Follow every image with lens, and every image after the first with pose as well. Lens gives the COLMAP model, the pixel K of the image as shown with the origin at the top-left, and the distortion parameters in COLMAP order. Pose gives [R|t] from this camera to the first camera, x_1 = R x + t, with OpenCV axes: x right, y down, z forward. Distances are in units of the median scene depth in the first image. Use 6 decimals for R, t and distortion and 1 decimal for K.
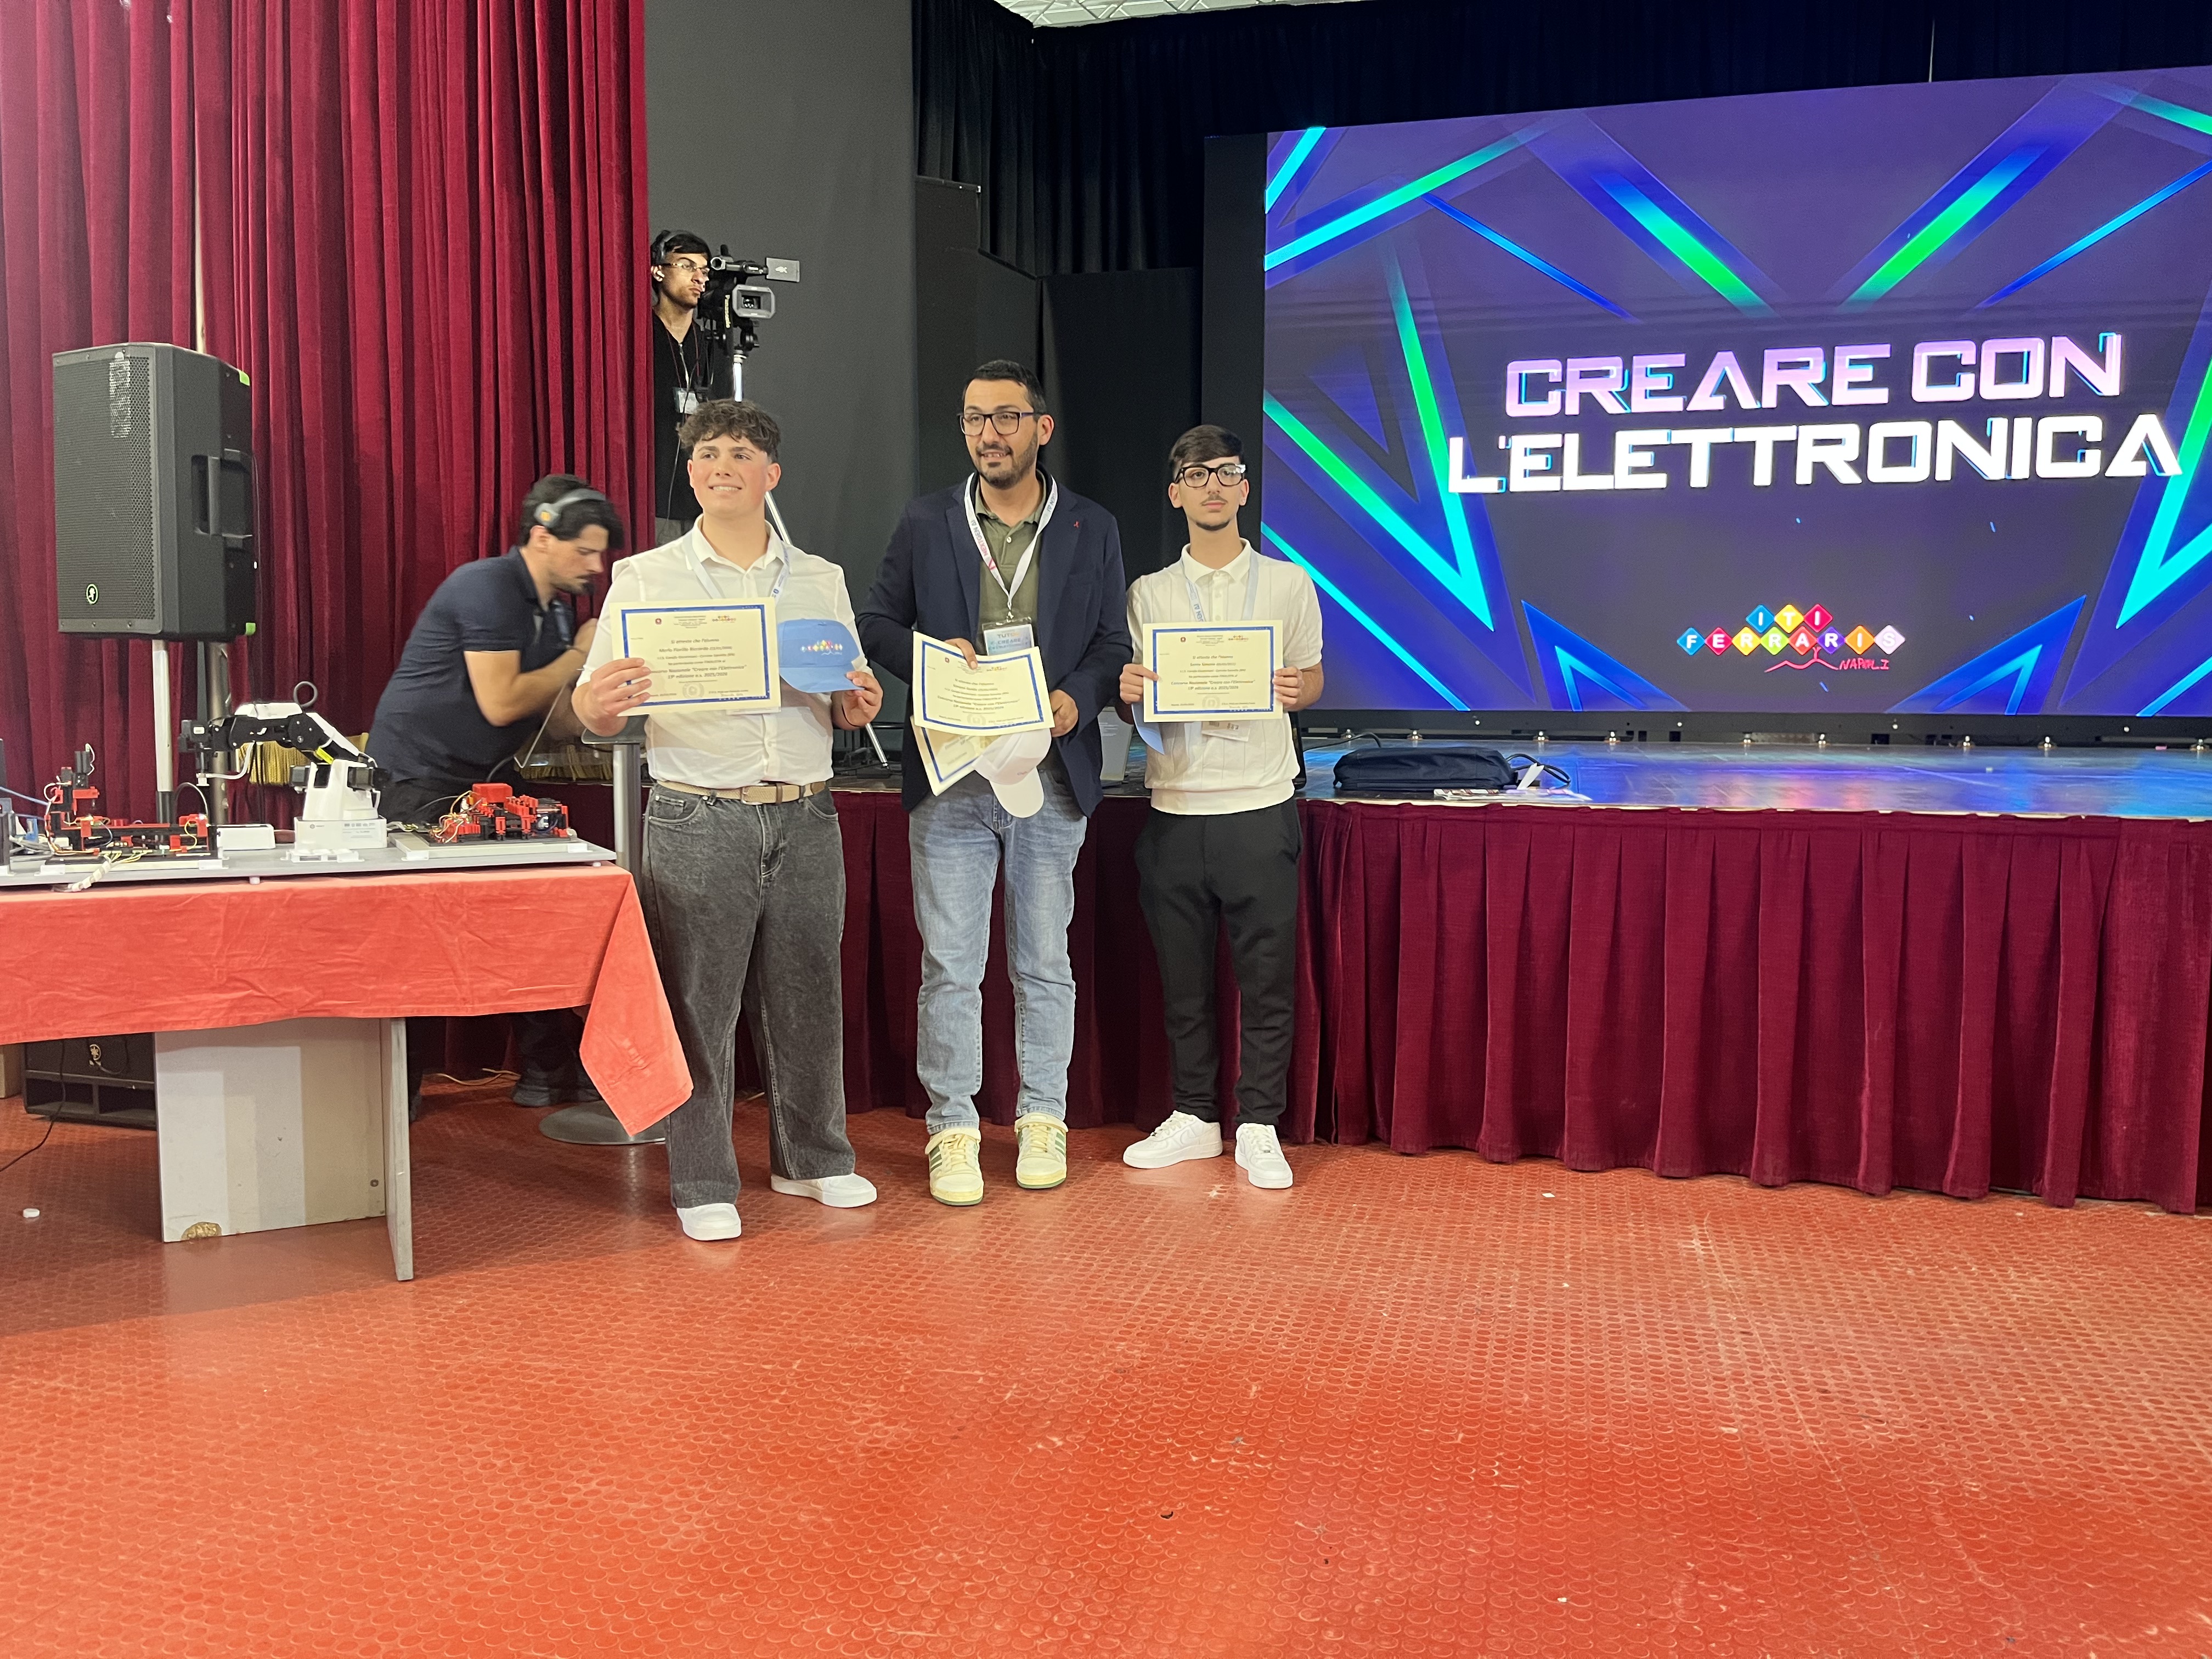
lens RADIAL K [[1669.6, 0, 1110.7], [0, 1669.6, 842.4], [0, 0, 1]] dist [0.066639, -0.086538]
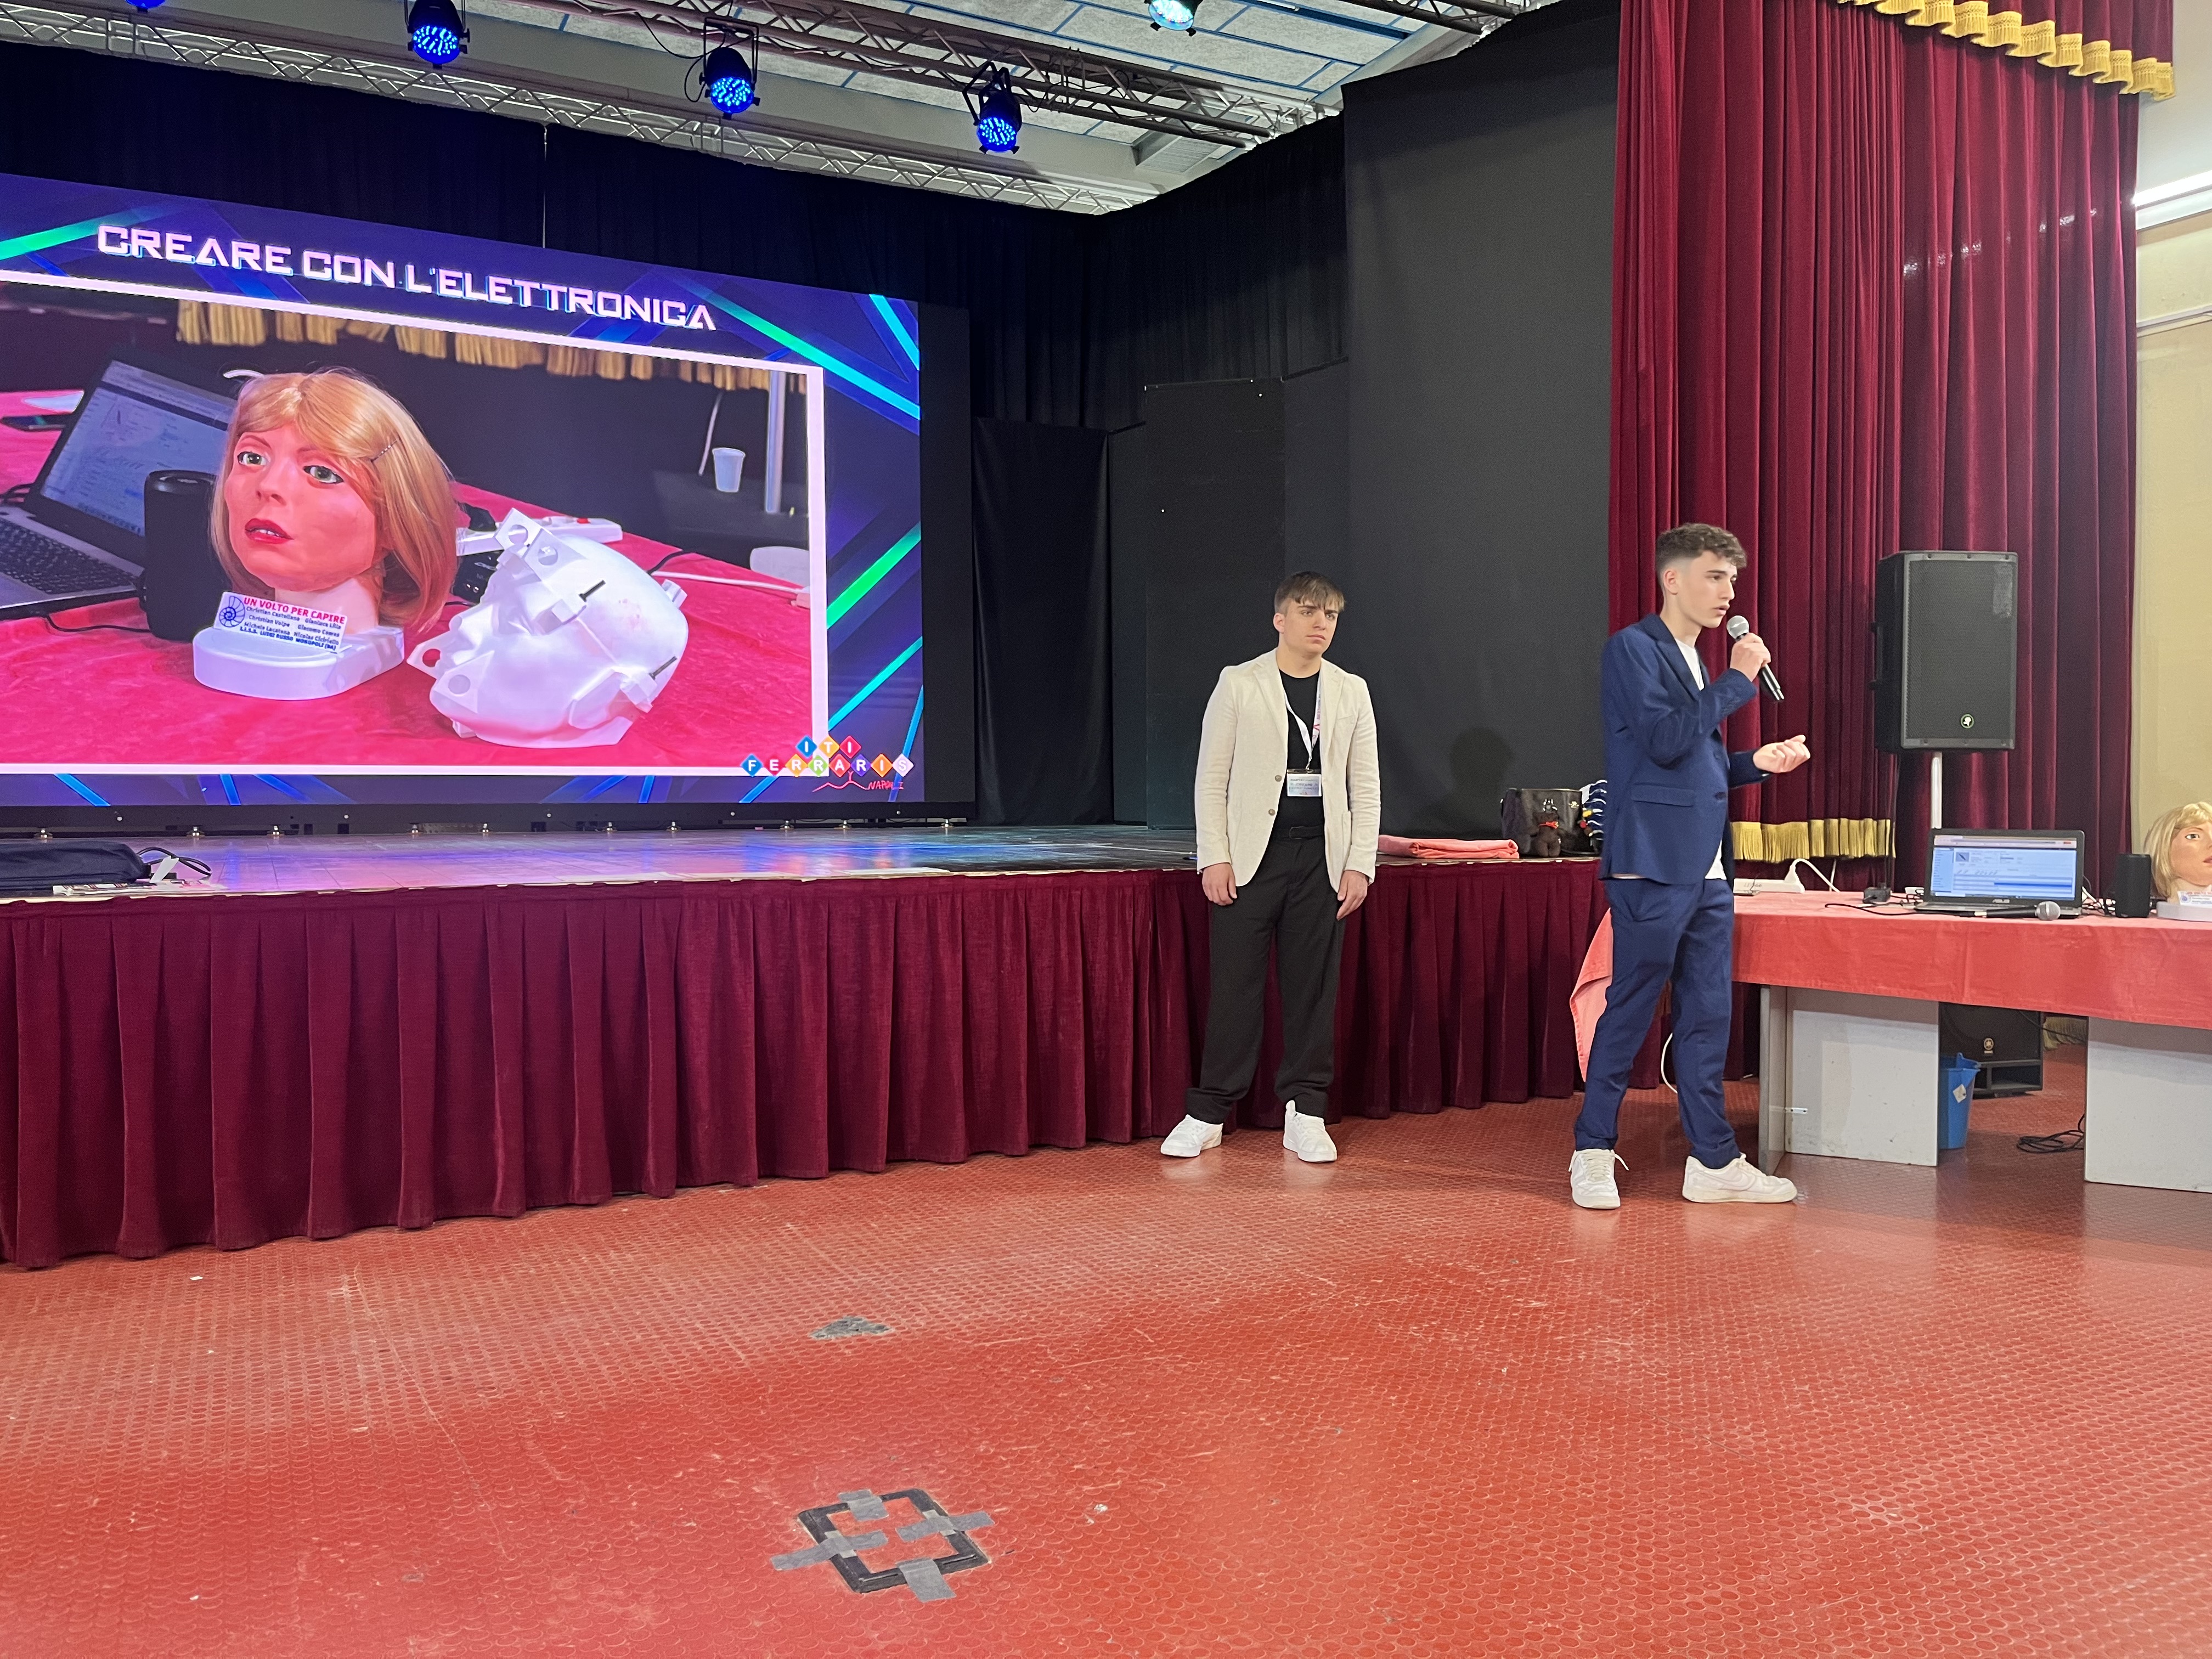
lens RADIAL K [[1669.6, 0, 1109.0], [0, 1669.6, 837.4], [0, 0, 1]] dist [0.066639, -0.086538]
pose [[0.741144, -0.028312, 0.670749, -0.011454], [0.067158, 0.997225, -0.032113, 0.018012], [-0.667978, 0.068846, 0.740989, -0.183785]]
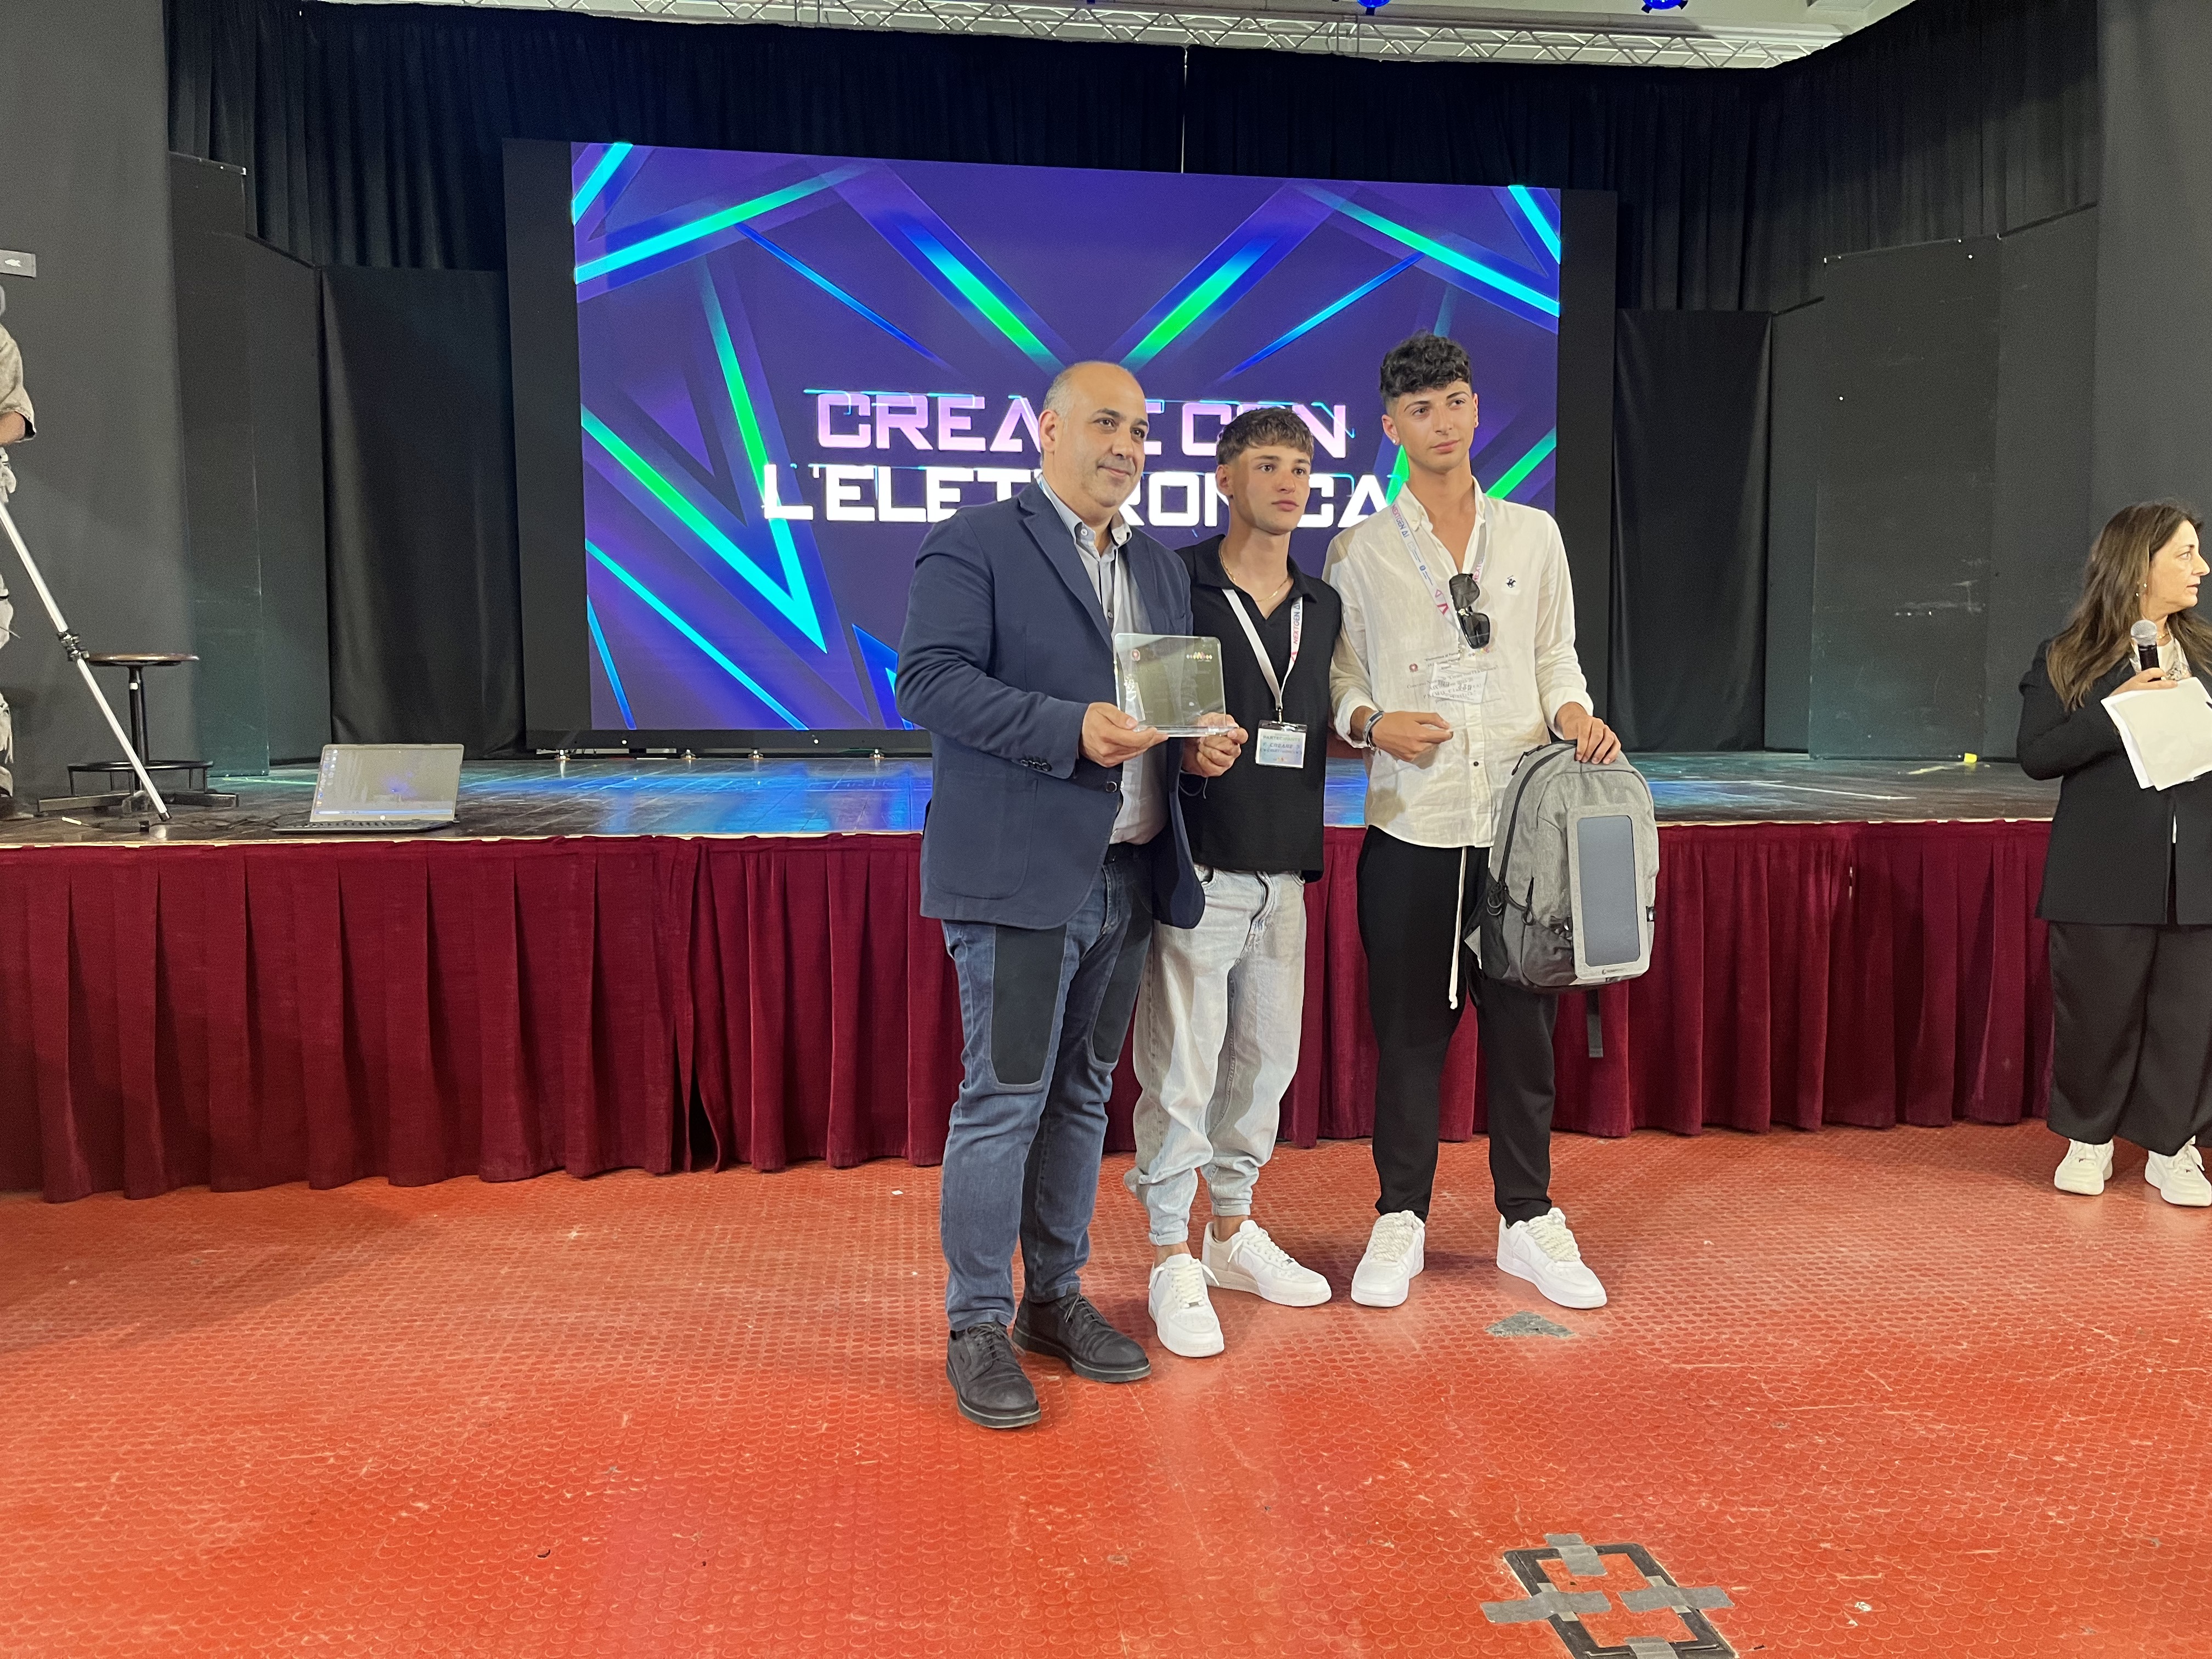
lens RADIAL K [[1669.6, 0, 1132.3], [0, 1669.6, 841.6], [0, 0, 1]] dist [0.066639, -0.086538]
pose [[0.920658, -0.042160, 0.388088, -0.014314], [0.043384, 0.999043, 0.005612, -0.021253], [-0.387953, 0.011670, 0.921605, -0.078611]]
